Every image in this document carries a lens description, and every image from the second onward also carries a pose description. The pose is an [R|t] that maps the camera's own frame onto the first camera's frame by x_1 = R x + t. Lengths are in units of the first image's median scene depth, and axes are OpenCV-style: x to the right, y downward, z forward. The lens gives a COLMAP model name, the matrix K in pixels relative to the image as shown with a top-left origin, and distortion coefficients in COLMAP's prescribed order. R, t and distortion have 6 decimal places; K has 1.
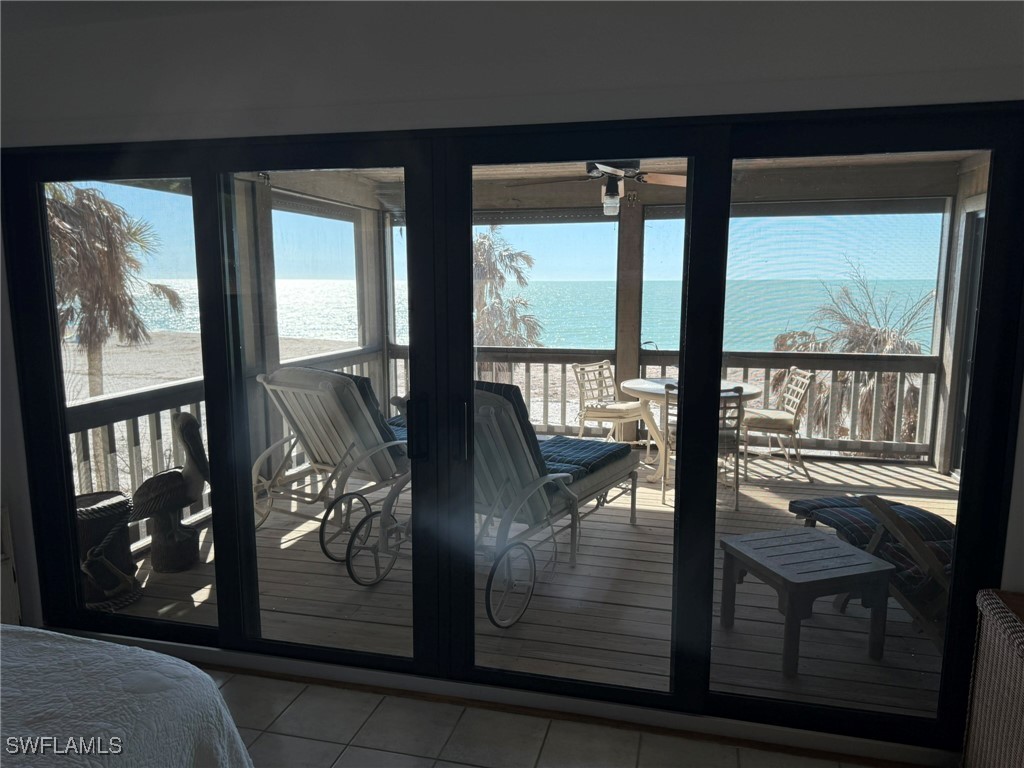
lens RADIAL K [[722.6, 0, 511.8], [0, 722.6, 391.5], [0, 0, 1]] dist [0.043355, -0.050767]
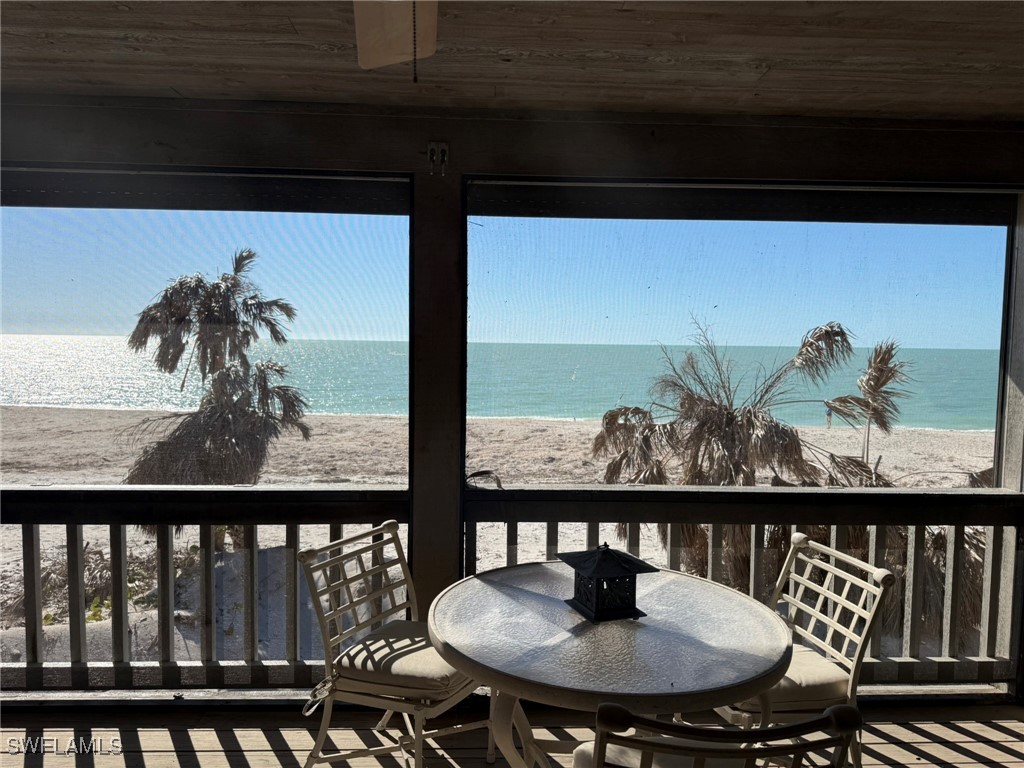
lens RADIAL K [[722.6, 0, 513.1], [0, 722.6, 389.2], [0, 0, 1]] dist [0.043355, -0.050767]
pose [[0.957485, -0.002756, 0.288471, 0.070198], [0.027452, 0.996287, -0.081600, -0.077119], [-0.287175, 0.086050, 0.954005, 0.510394]]
